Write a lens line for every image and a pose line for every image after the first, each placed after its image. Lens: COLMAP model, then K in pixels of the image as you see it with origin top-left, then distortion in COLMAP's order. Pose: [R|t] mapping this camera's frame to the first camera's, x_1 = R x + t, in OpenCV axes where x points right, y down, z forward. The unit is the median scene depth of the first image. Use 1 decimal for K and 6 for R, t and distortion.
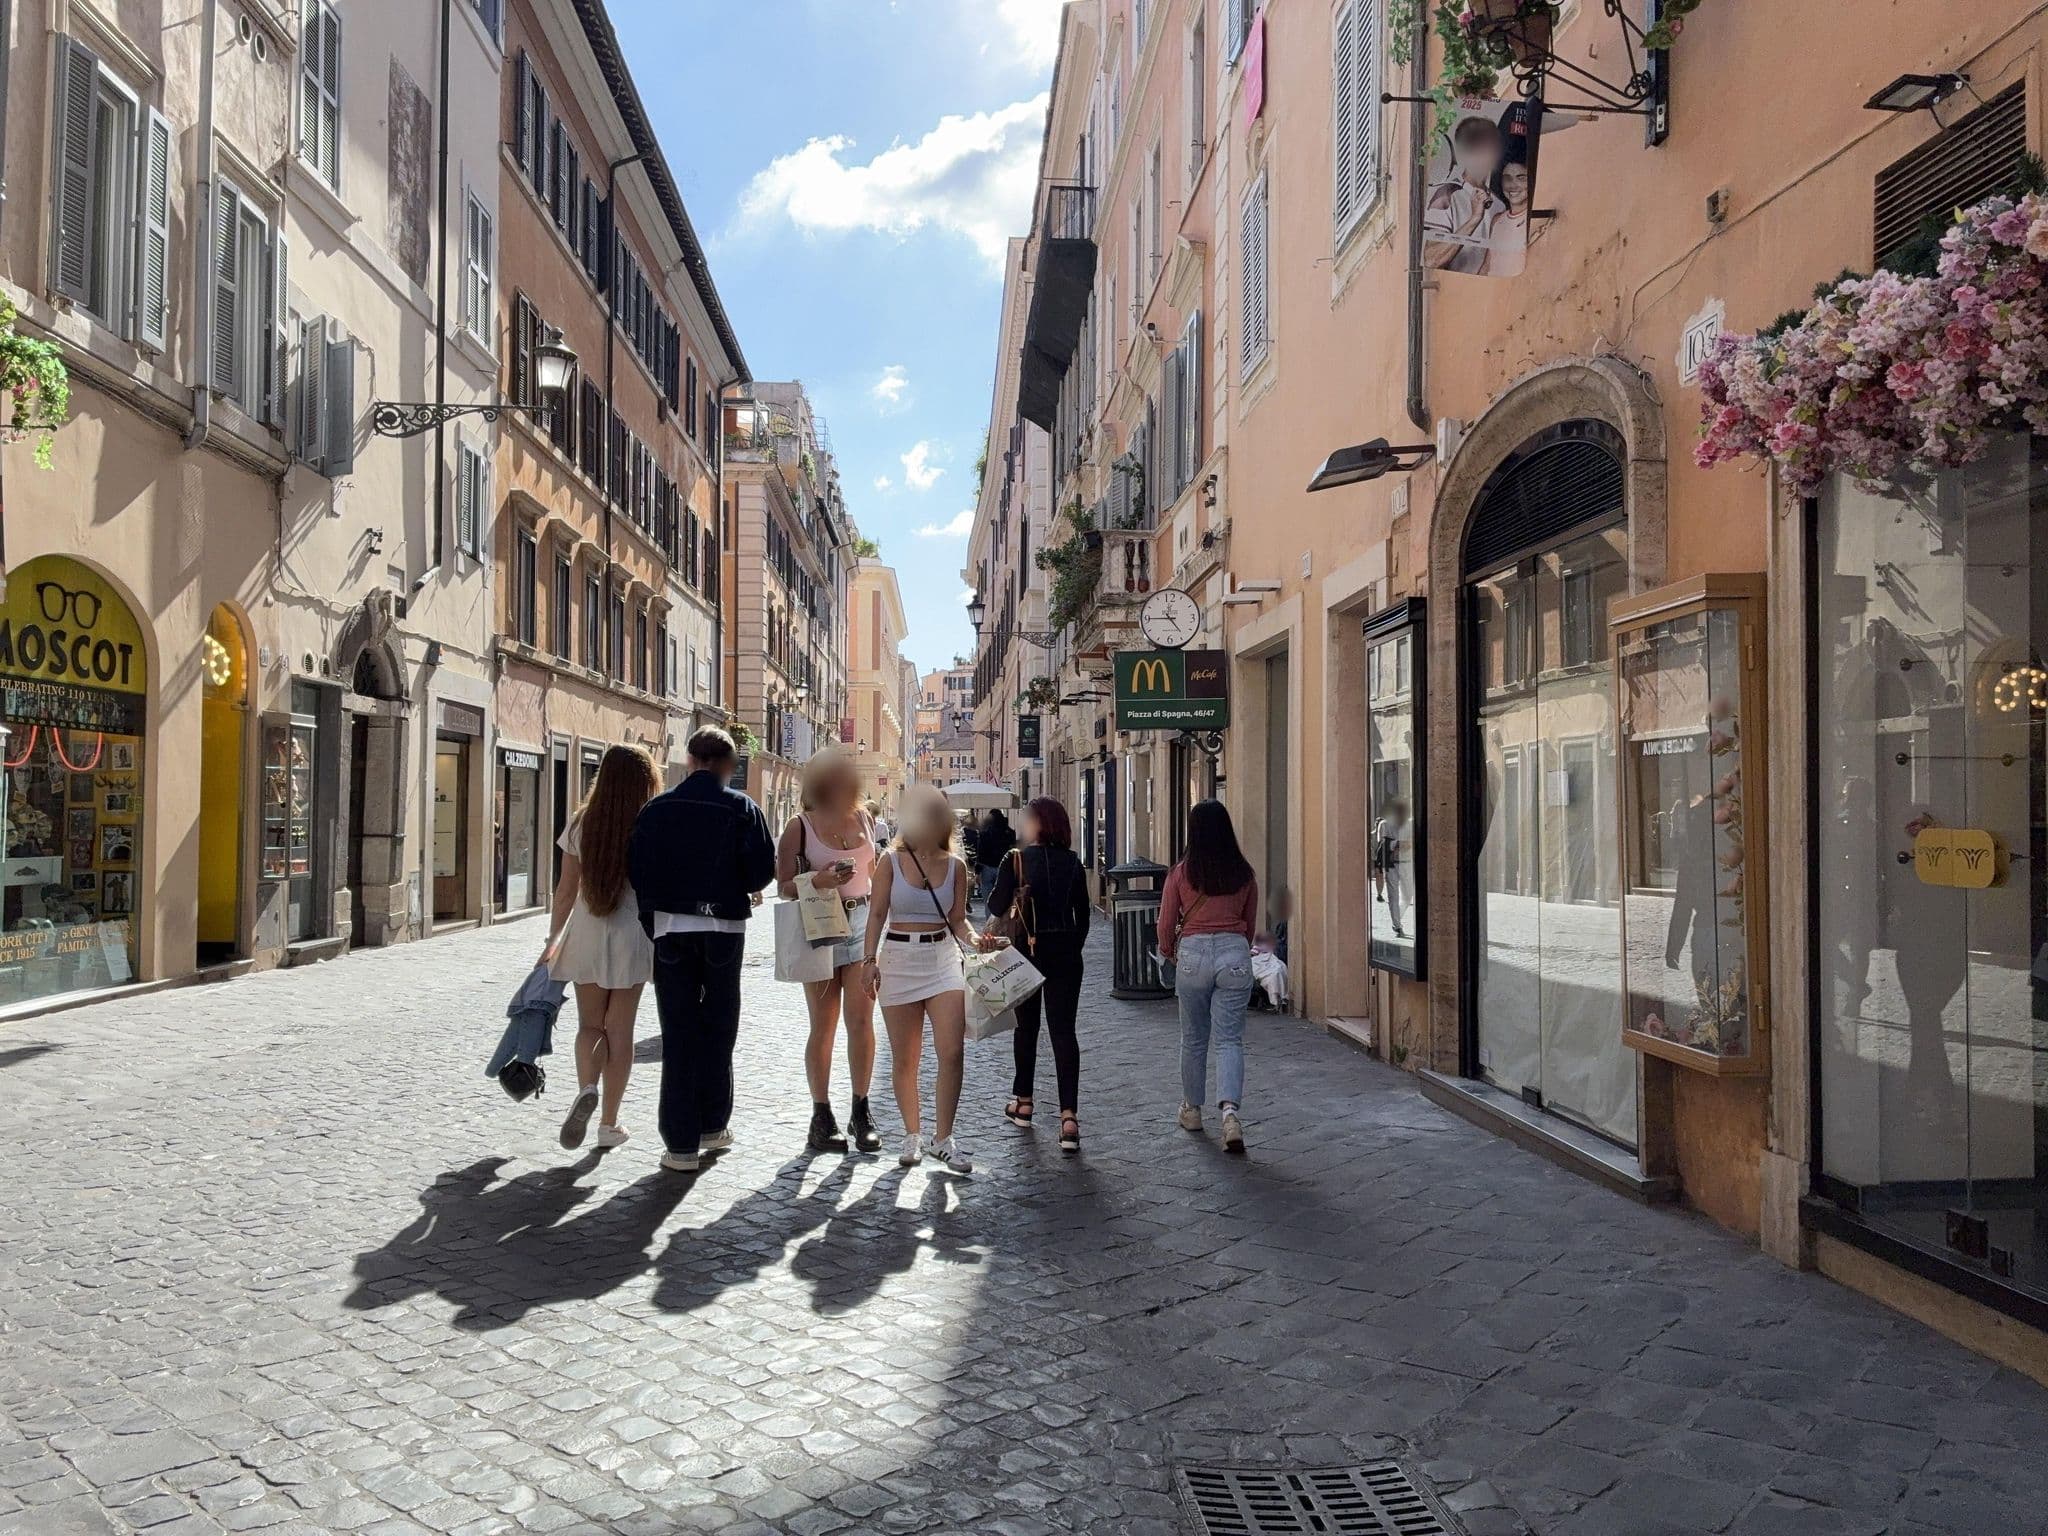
lens RADIAL K [[1308.5, 0, 1026.7], [0, 1308.5, 806.3], [0, 0, 1]] dist [-0.000733, -0.023668]
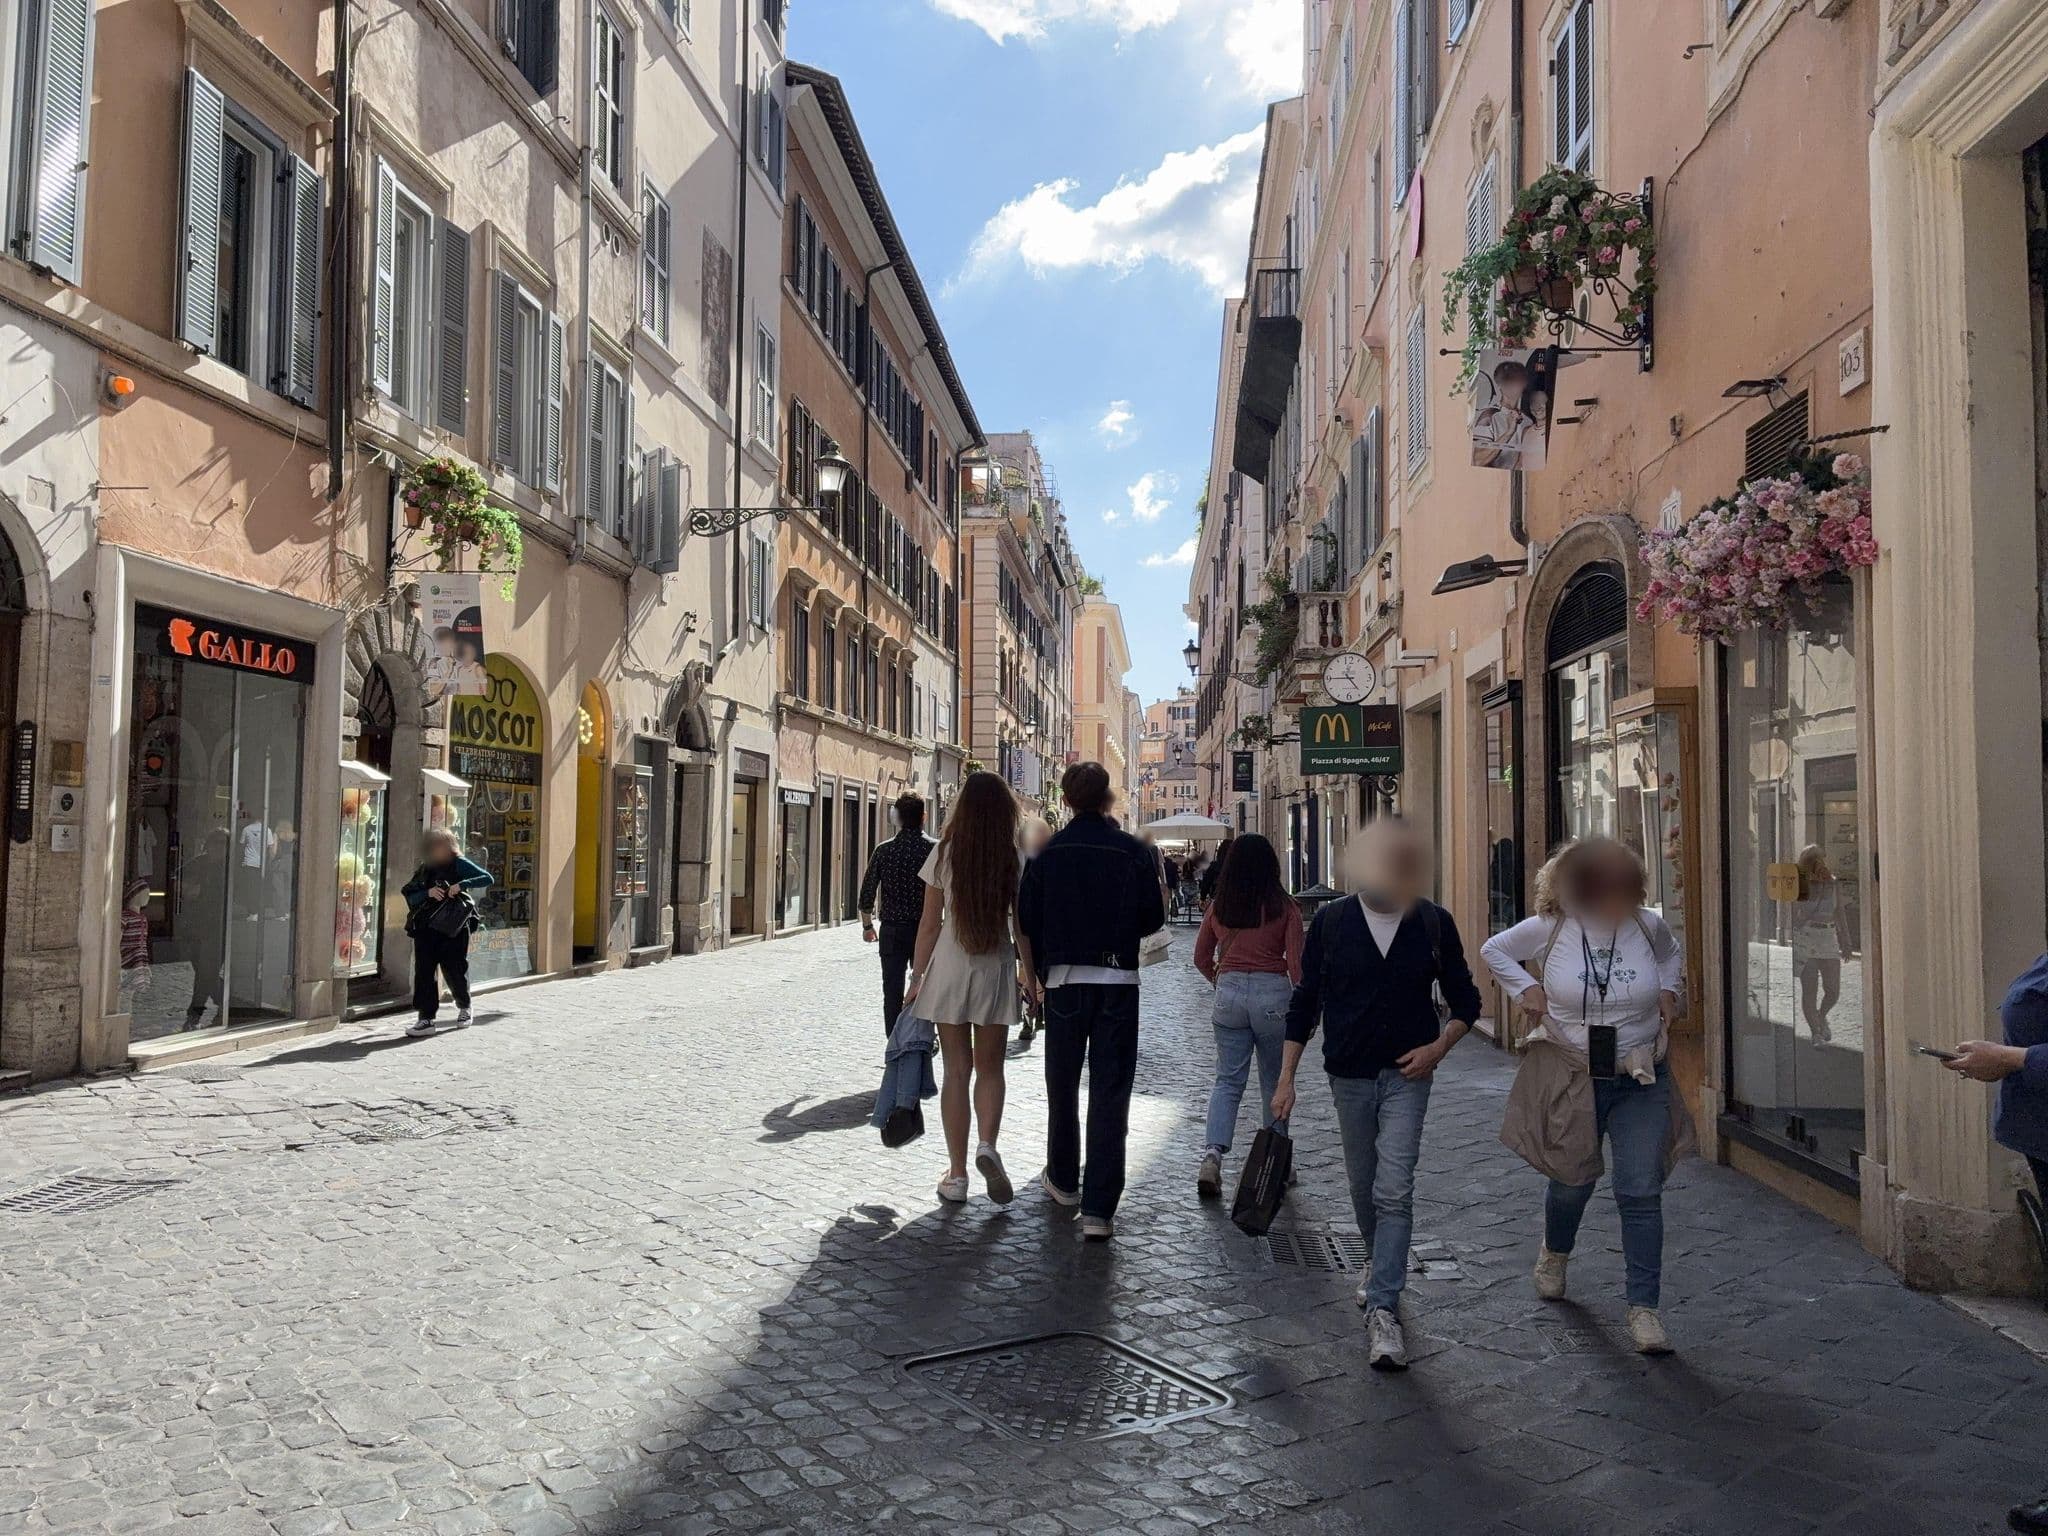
lens RADIAL K [[1492.6, 0, 1024.0], [0, 1492.6, 768.0], [0, 0, 1]] dist [0.038954, -0.002142]
pose [[0.985614, -0.006024, -0.168907, 0.041409], [-0.001162, 0.999100, -0.042413, -0.006164], [0.169011, 0.041999, 0.984719, -0.296149]]
